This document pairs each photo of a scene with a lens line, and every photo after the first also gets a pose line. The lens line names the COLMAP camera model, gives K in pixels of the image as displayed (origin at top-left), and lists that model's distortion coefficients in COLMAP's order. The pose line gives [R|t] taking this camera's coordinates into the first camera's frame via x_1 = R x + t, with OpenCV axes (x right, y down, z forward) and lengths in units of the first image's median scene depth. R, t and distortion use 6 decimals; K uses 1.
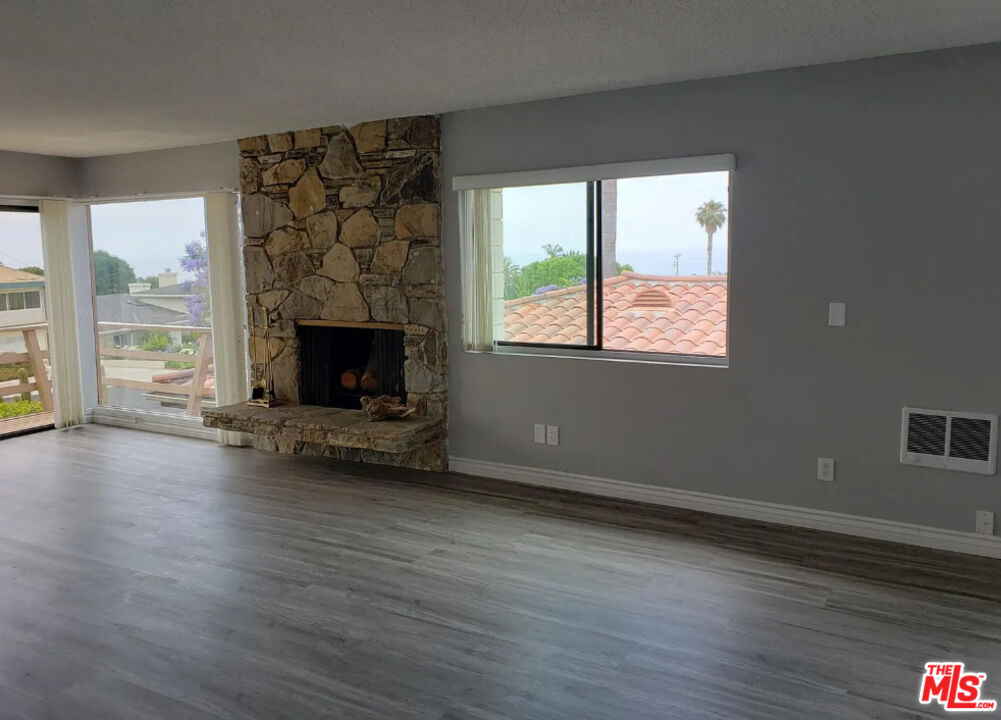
lens RADIAL K [[823.5, 0, 500.5], [0, 823.5, 360.0], [0, 0, 1]] dist [-0.004068, -0.006908]
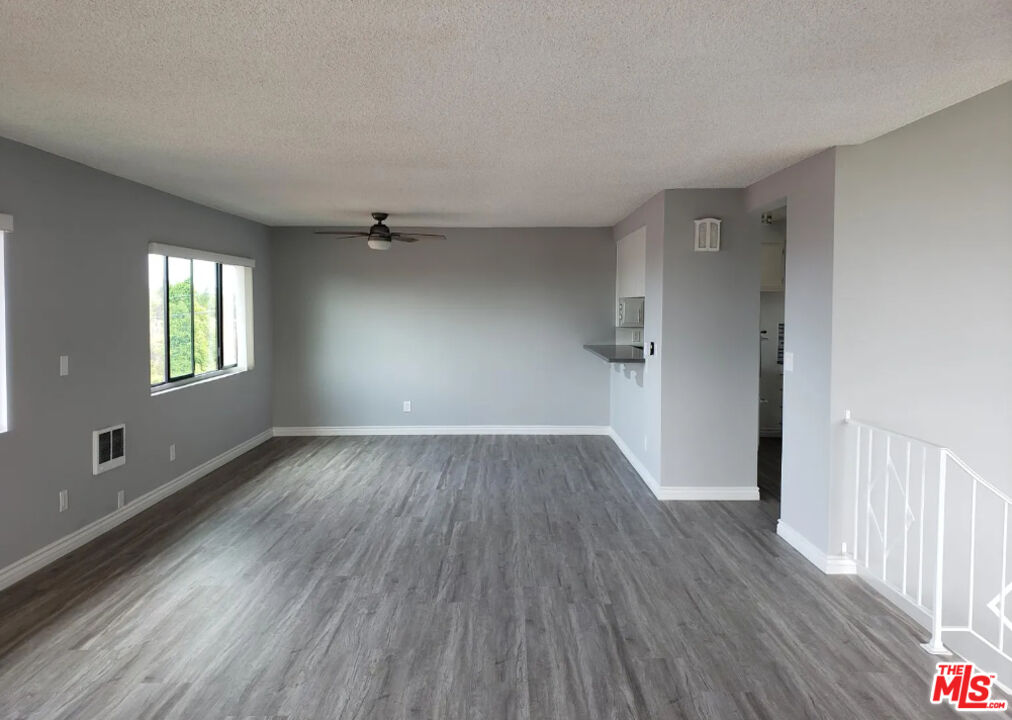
lens RADIAL K [[801.3, 0, 507.9], [0, 801.3, 339.7], [0, 0, 1]] dist [0.055179, 0.004117]
pose [[-0.512768, -0.026132, 0.858130, -0.958132], [0.119540, 0.987627, 0.101506, -0.140048], [-0.850164, 0.154629, -0.503299, 1.073524]]
